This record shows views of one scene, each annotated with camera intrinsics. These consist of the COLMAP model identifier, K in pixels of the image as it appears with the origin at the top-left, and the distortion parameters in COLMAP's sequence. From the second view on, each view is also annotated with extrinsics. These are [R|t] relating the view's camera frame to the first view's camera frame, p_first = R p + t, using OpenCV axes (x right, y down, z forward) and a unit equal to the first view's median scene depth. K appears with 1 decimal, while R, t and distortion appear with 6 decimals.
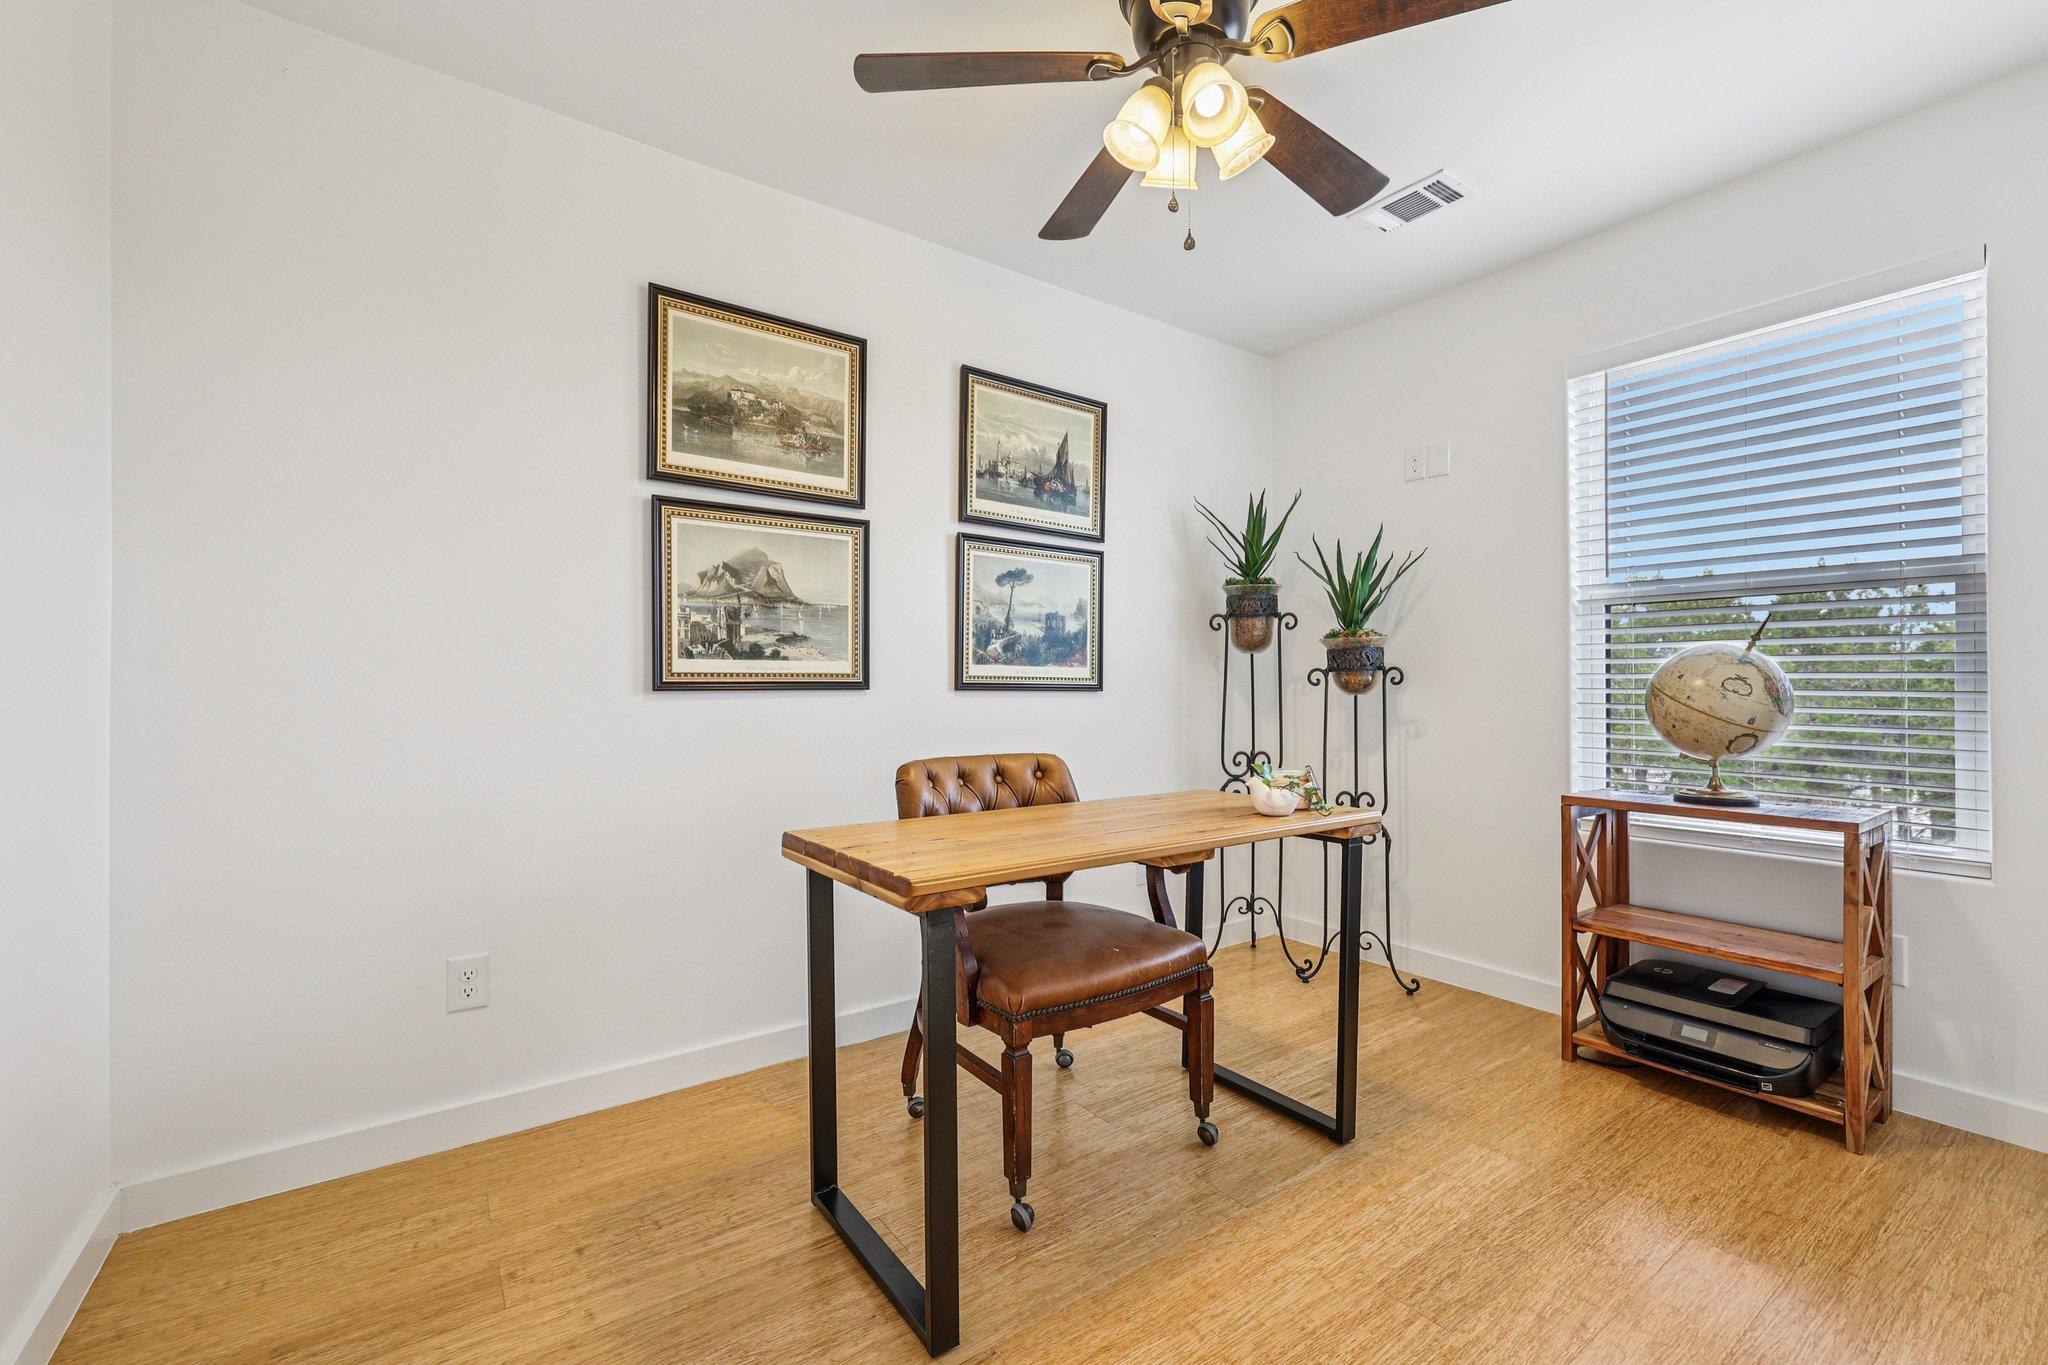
lens RADIAL K [[863.0, 0, 1033.4], [0, 863.0, 682.7], [0, 0, 1]] dist [-0.002619, 0.000969]
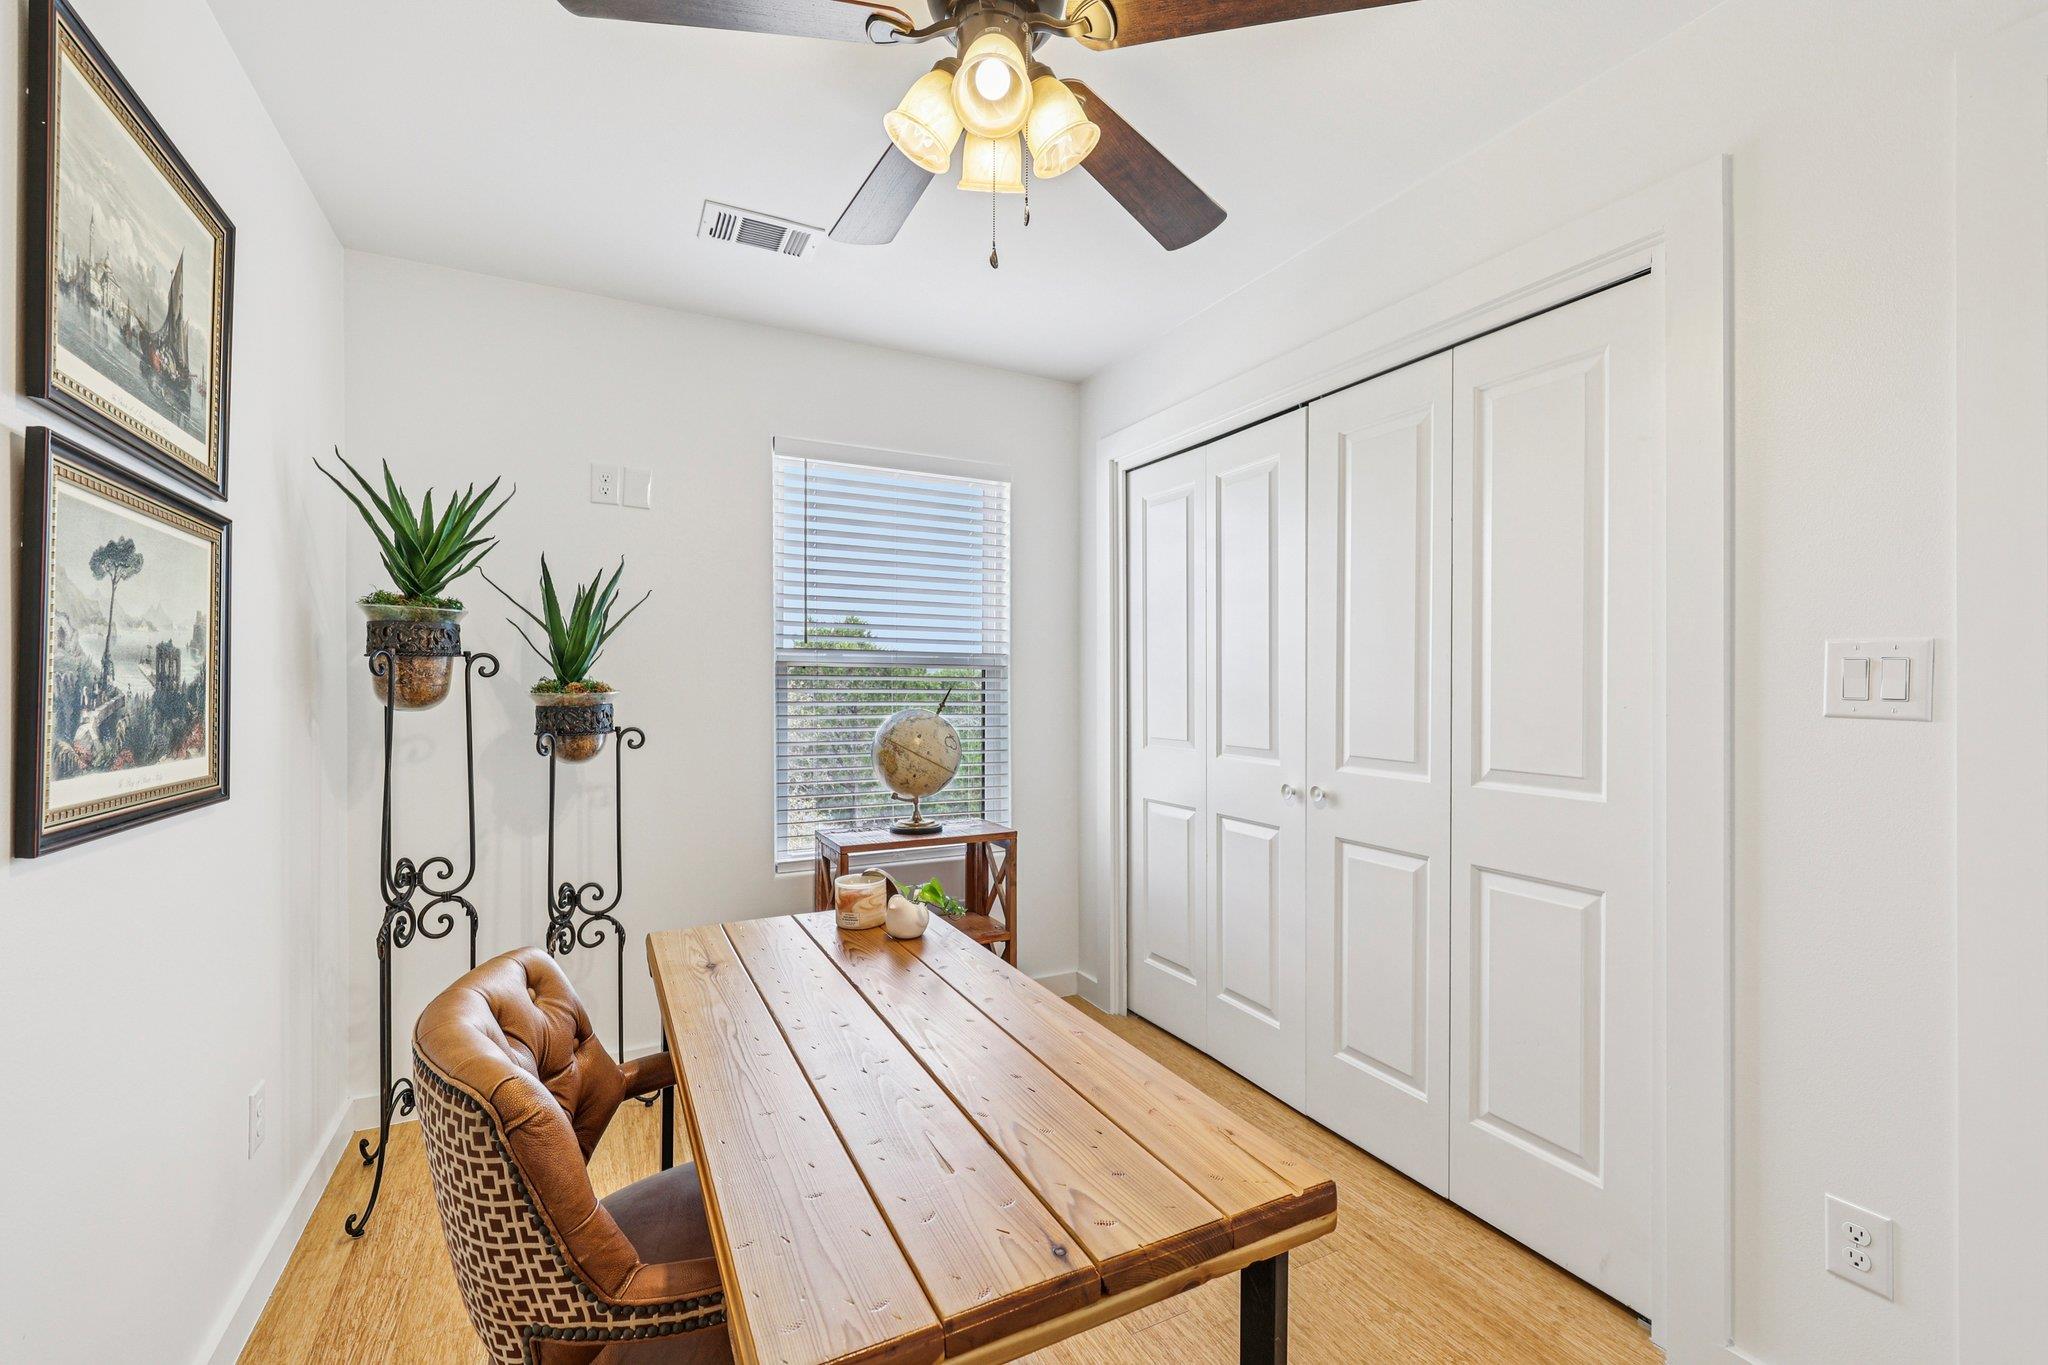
lens RADIAL K [[863.0, 0, 1023.7], [0, 863.0, 678.6], [0, 0, 1]] dist [-0.002619, 0.000969]
pose [[0.149174, 0.007470, 0.988783, -0.354092], [-0.007542, 0.999951, -0.006416, -0.062454], [-0.988782, -0.006500, 0.149223, 0.486891]]
